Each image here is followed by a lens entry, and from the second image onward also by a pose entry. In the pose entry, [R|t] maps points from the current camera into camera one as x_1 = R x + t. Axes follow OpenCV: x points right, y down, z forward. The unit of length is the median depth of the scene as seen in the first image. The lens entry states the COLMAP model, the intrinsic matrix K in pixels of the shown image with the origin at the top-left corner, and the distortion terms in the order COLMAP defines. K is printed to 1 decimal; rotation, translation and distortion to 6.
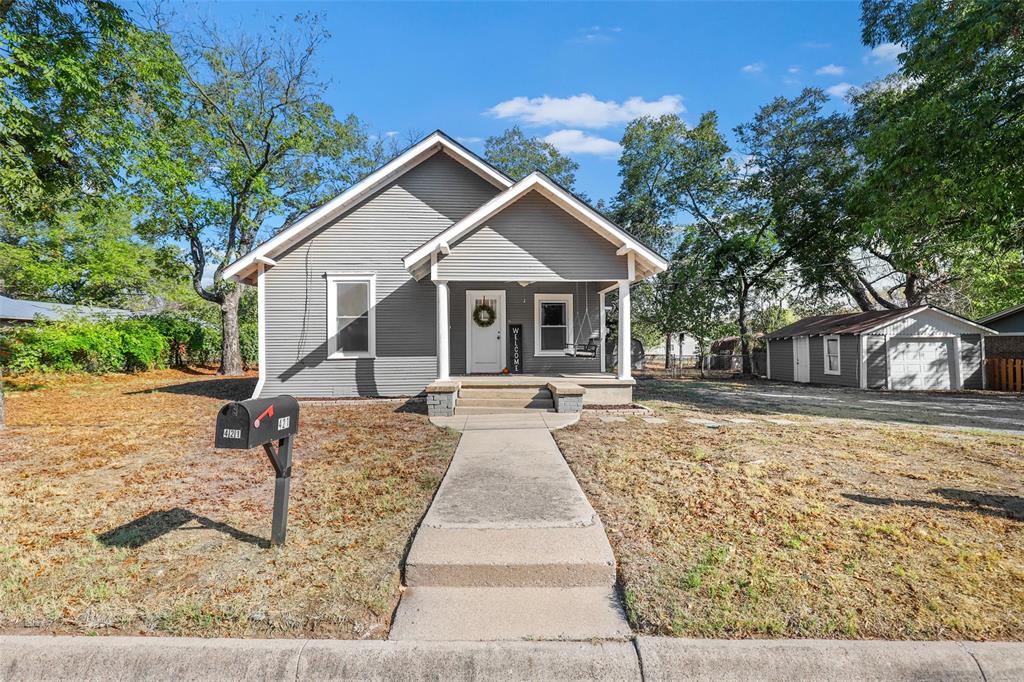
lens RADIAL K [[459.1, 0, 510.0], [0, 459.1, 341.5], [0, 0, 1]] dist [0.000074, -0.000186]
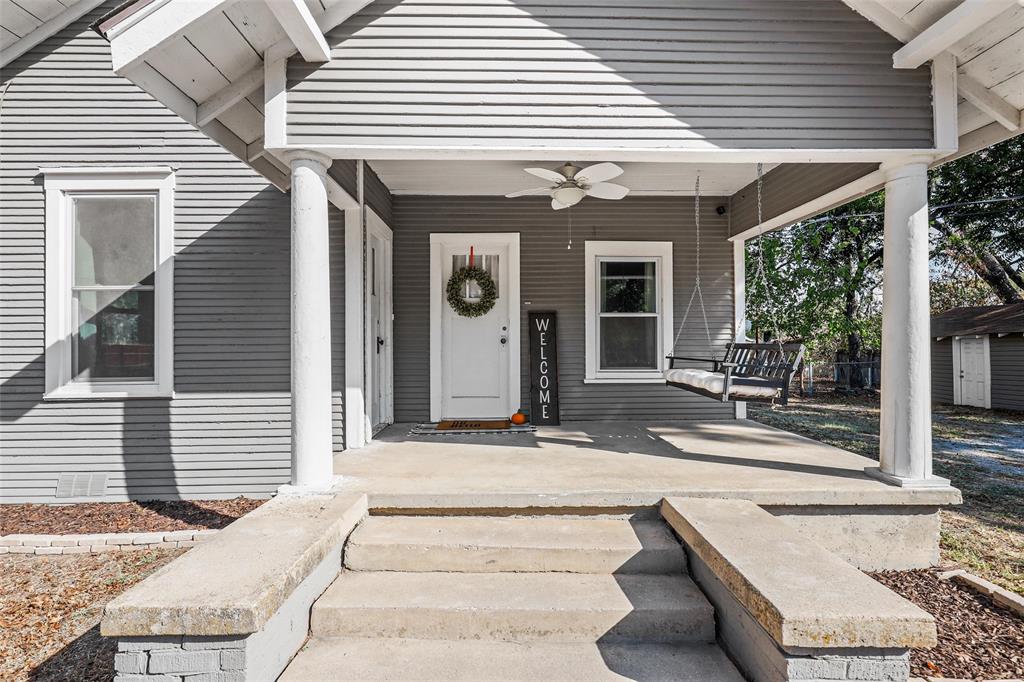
lens RADIAL K [[459.1, 0, 510.2], [0, 459.1, 344.1], [0, 0, 1]] dist [0.000074, -0.000186]
pose [[0.999531, 0.001137, -0.030599, -0.005033], [-0.000765, 0.999926, 0.012160, -0.010288], [0.030611, -0.012131, 0.999458, 0.555625]]
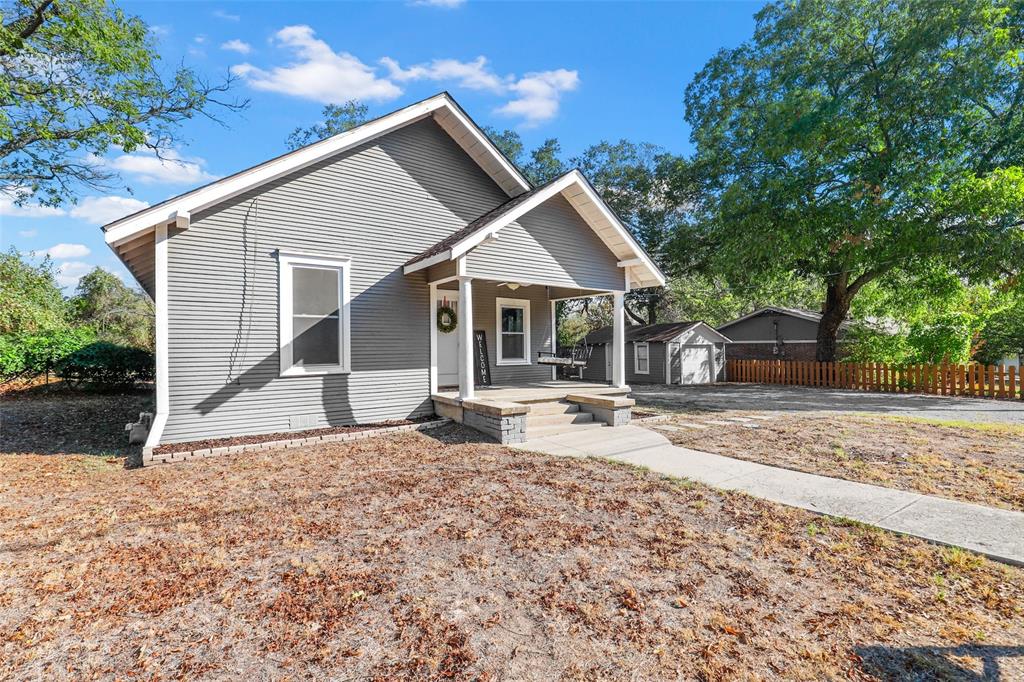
lens RADIAL K [[459.1, 0, 509.0], [0, 459.1, 342.3], [0, 0, 1]] dist [0.000074, -0.000186]
pose [[0.847166, 0.007984, 0.531269, -0.412609], [-0.007763, 0.999966, -0.002650, -0.011772], [-0.531272, -0.001879, 0.847199, 0.208184]]
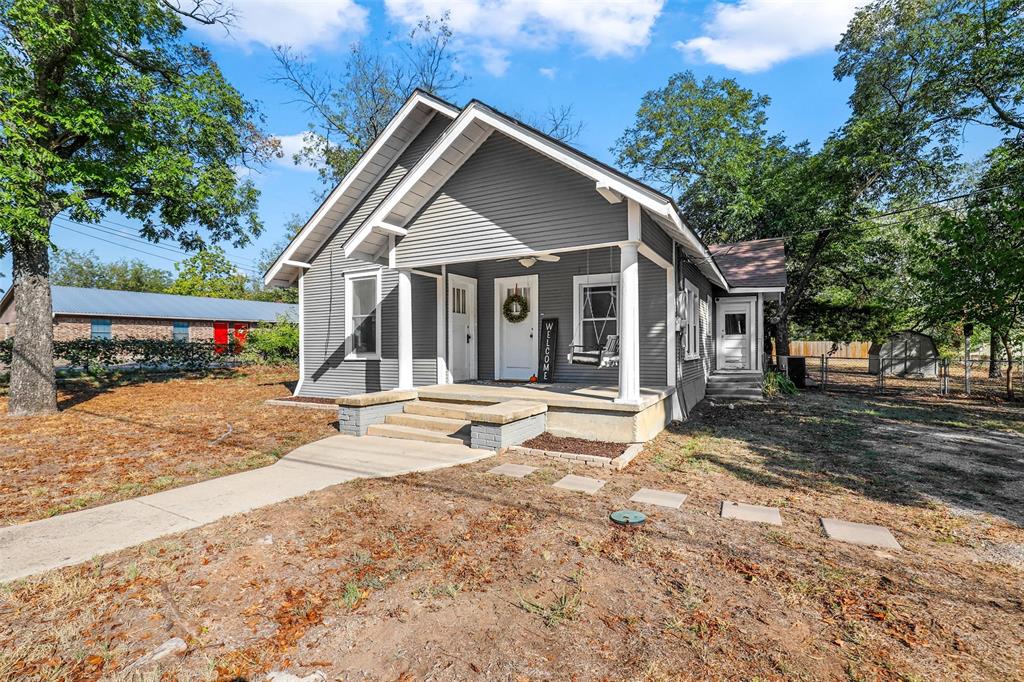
lens RADIAL K [[459.1, 0, 512.5], [0, 459.1, 339.9], [0, 0, 1]] dist [0.000074, -0.000186]
pose [[0.853709, -0.004757, -0.520729, 0.355577], [0.007467, 0.999967, 0.003108, -0.003839], [0.520697, -0.006542, 0.853716, 0.314044]]
